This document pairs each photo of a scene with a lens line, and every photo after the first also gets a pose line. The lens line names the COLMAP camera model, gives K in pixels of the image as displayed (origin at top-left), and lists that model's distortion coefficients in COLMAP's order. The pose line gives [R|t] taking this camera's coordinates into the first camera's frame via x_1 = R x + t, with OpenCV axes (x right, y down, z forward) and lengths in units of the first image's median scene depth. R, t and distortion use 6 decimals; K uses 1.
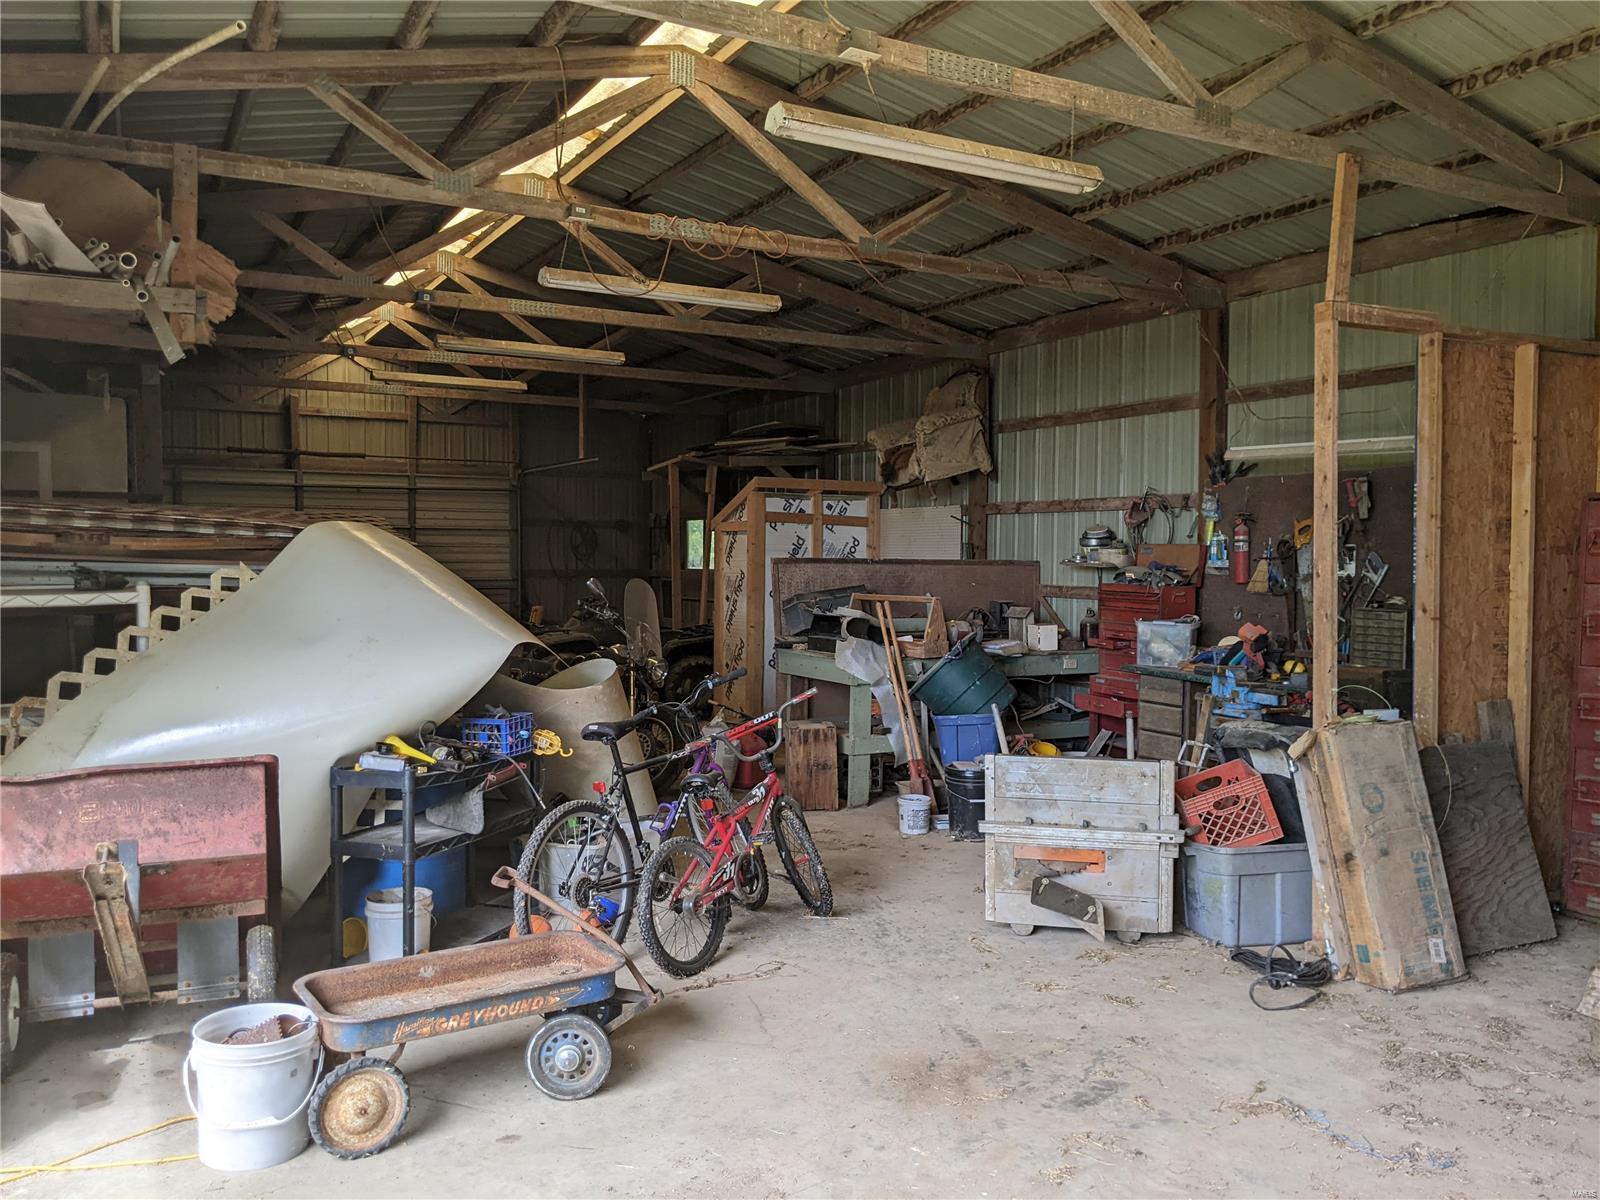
lens RADIAL K [[1280.2, 0, 806.3], [0, 1280.2, 611.0], [0, 0, 1]] dist [0.068845, -0.118449]
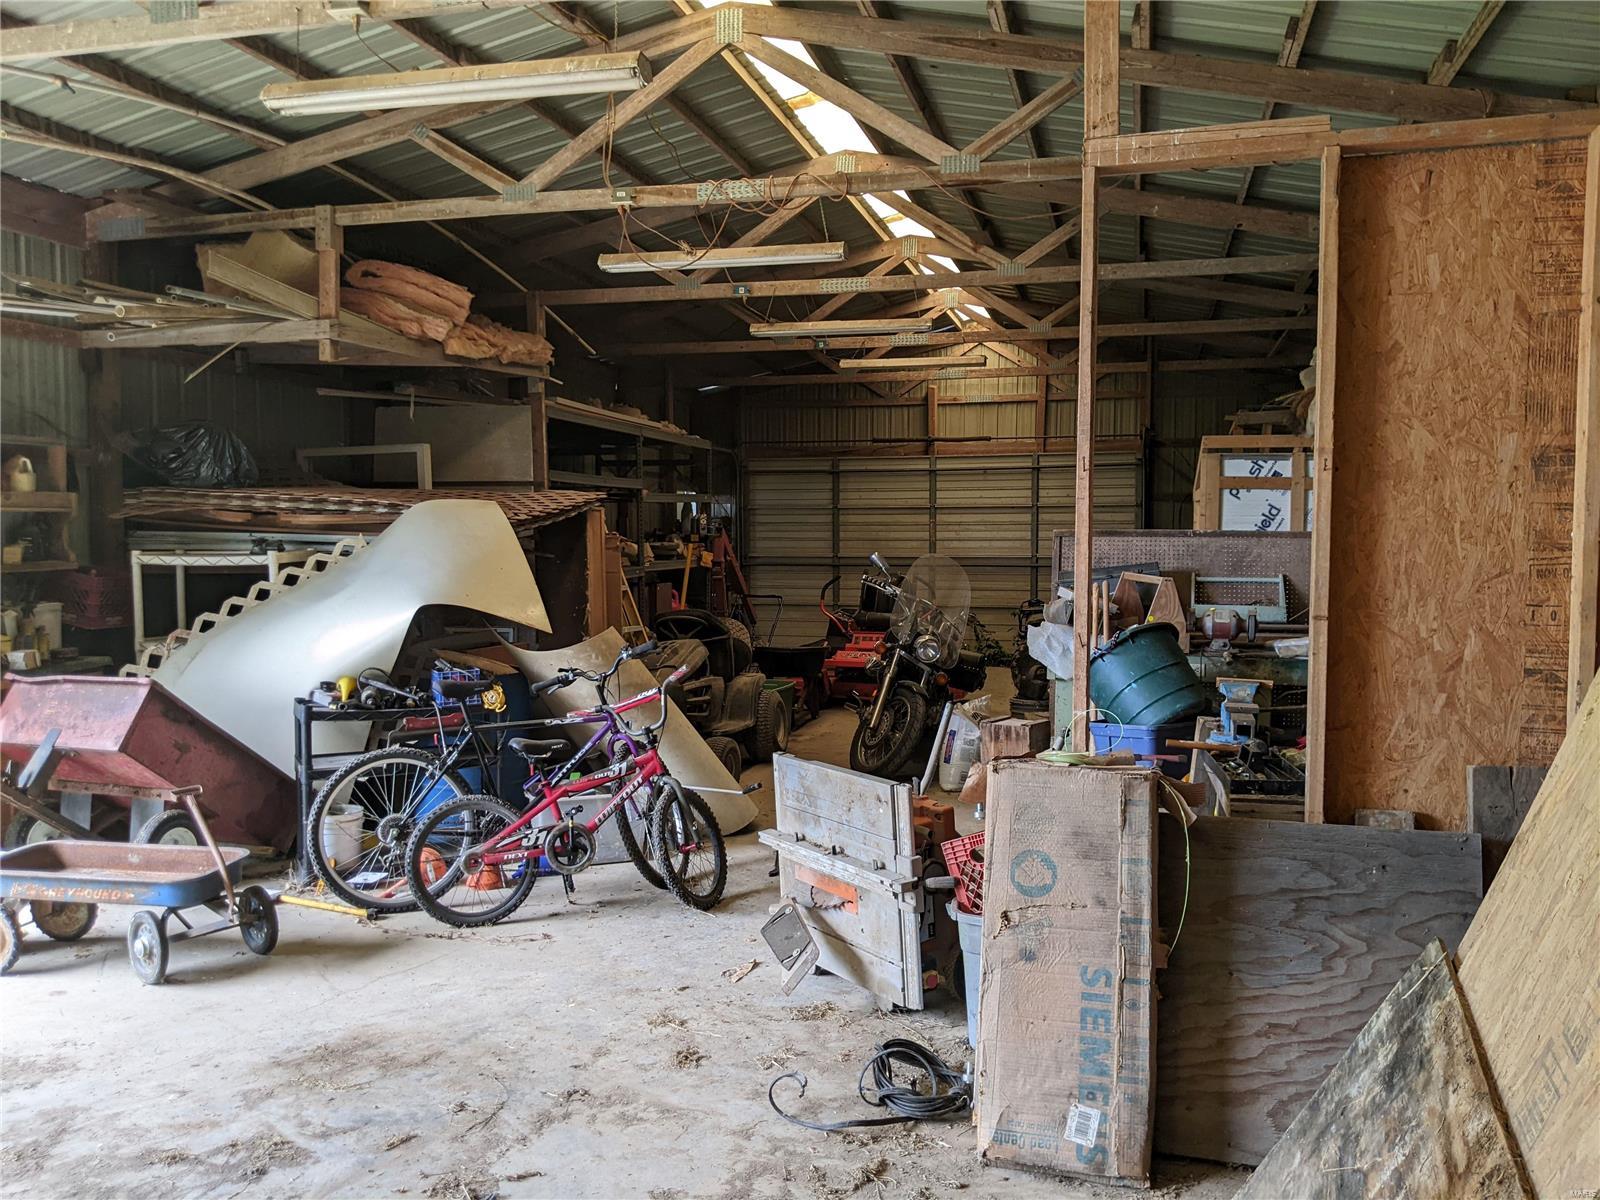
lens RADIAL K [[1280.2, 0, 807.0], [0, 1280.2, 611.6], [0, 0, 1]] dist [0.068845, -0.118449]
pose [[0.724576, 0.037696, -0.688163, 0.699091], [-0.028077, 0.999289, 0.025176, -0.005495], [0.688623, 0.001080, 0.725119, 0.369917]]
